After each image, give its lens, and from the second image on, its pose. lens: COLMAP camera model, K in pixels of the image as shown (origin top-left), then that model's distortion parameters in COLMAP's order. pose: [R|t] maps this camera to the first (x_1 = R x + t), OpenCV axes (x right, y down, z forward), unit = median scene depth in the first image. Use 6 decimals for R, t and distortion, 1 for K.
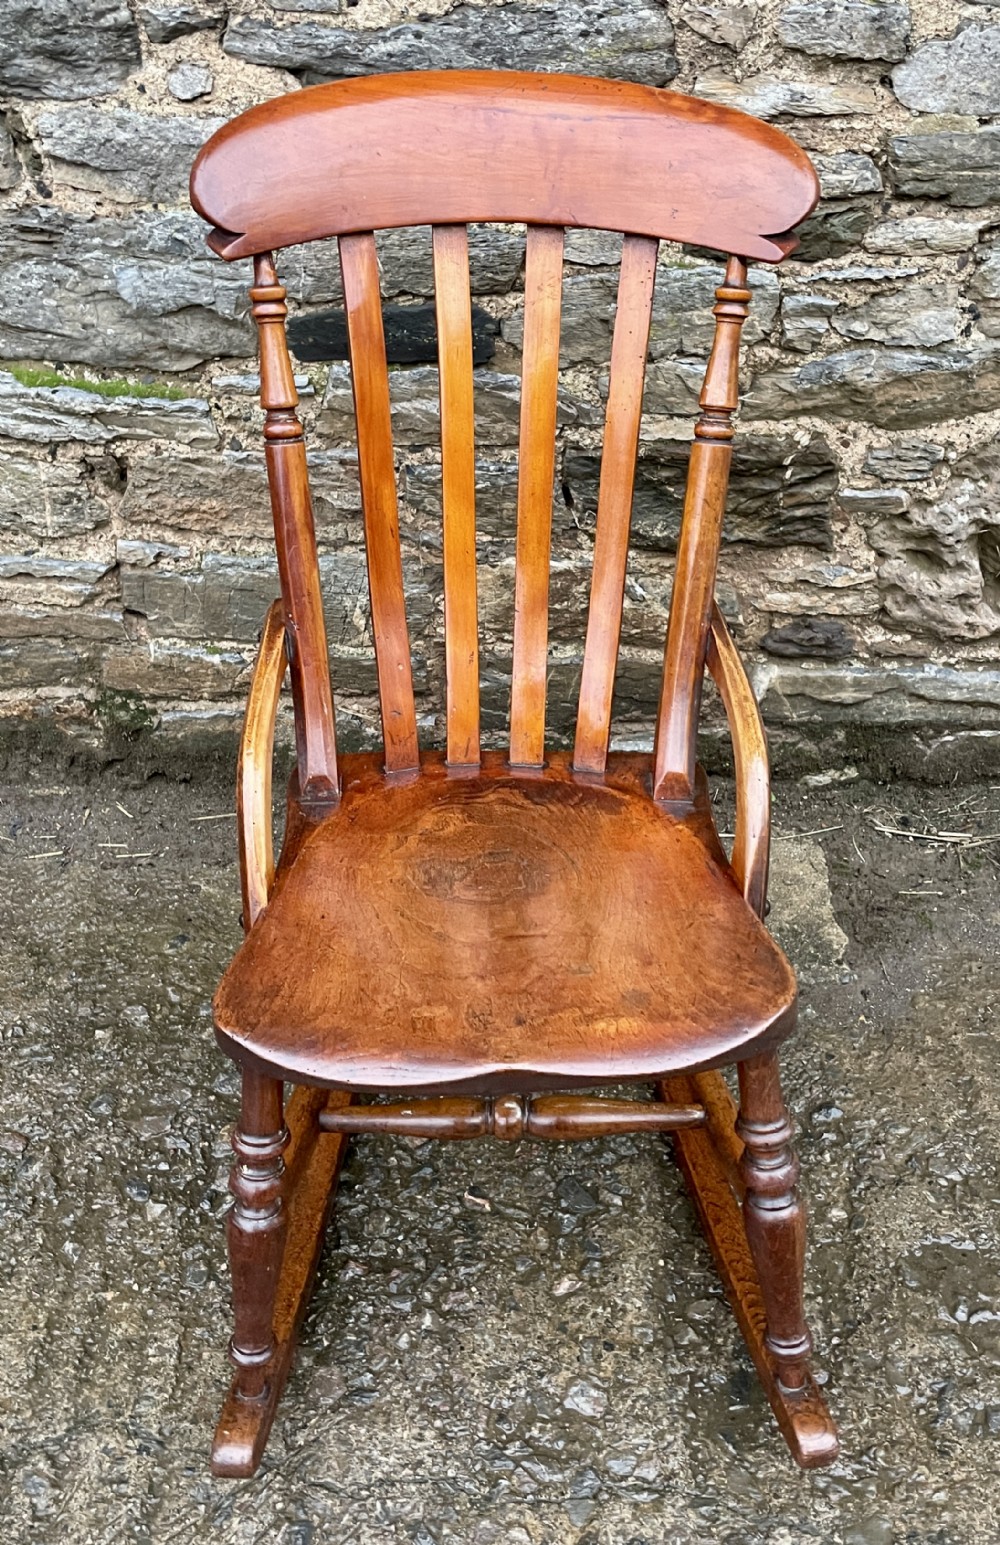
lens RADIAL K [[1452.0, 0, 484.8], [0, 1452.0, 687.7], [0, 0, 1]] dist [0.081332, -0.103153]
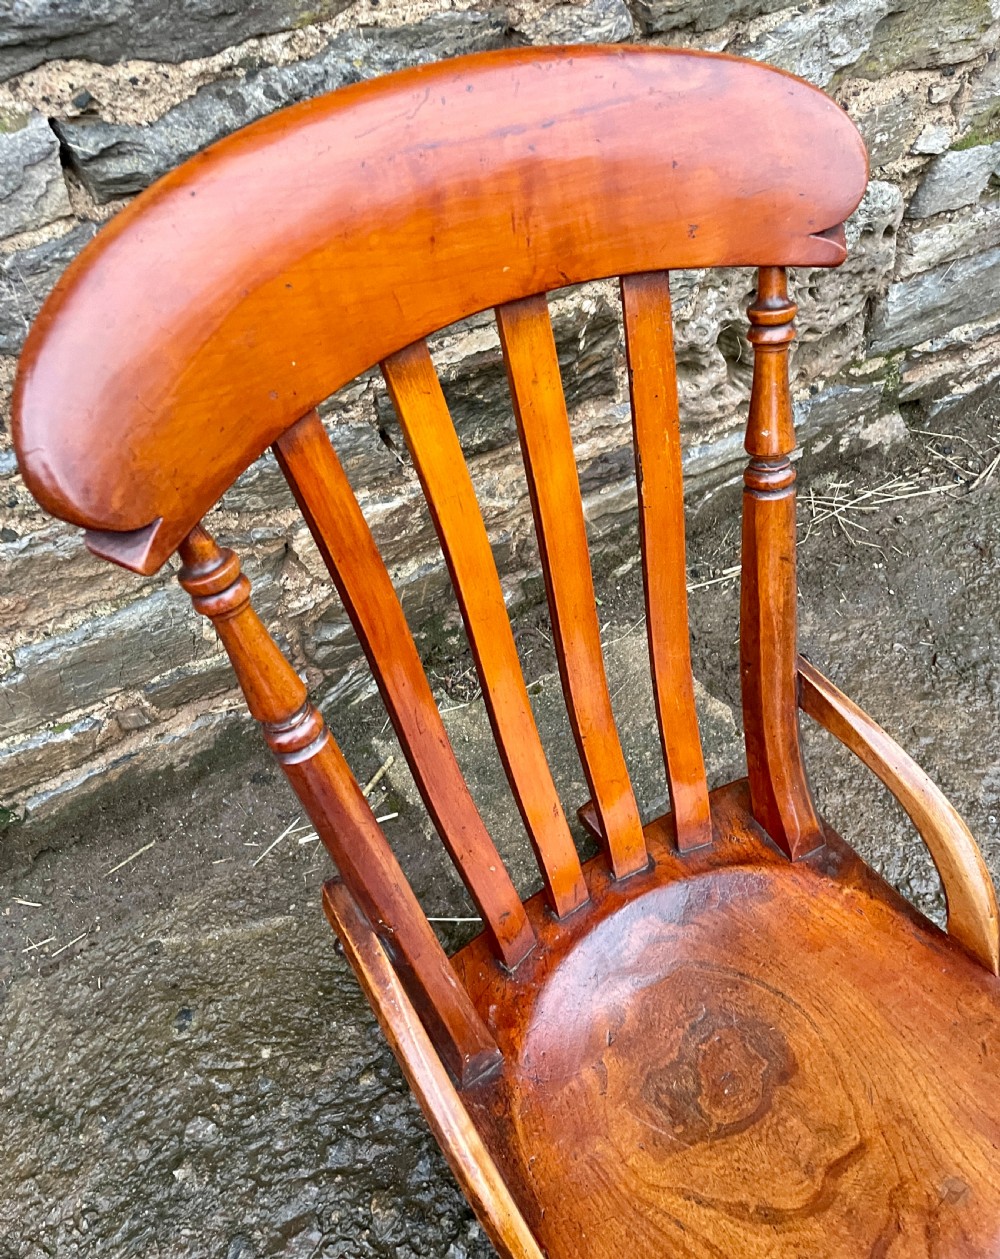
lens RADIAL K [[1007.5, 0, 510.8], [0, 1007.5, 605.0], [0, 0, 1]] dist [0.086649, -0.120370]
pose [[0.845328, -0.421109, 0.328767, -0.144460], [0.313806, 0.889414, 0.332367, -0.244310], [-0.432373, -0.177790, 0.883993, 0.387856]]
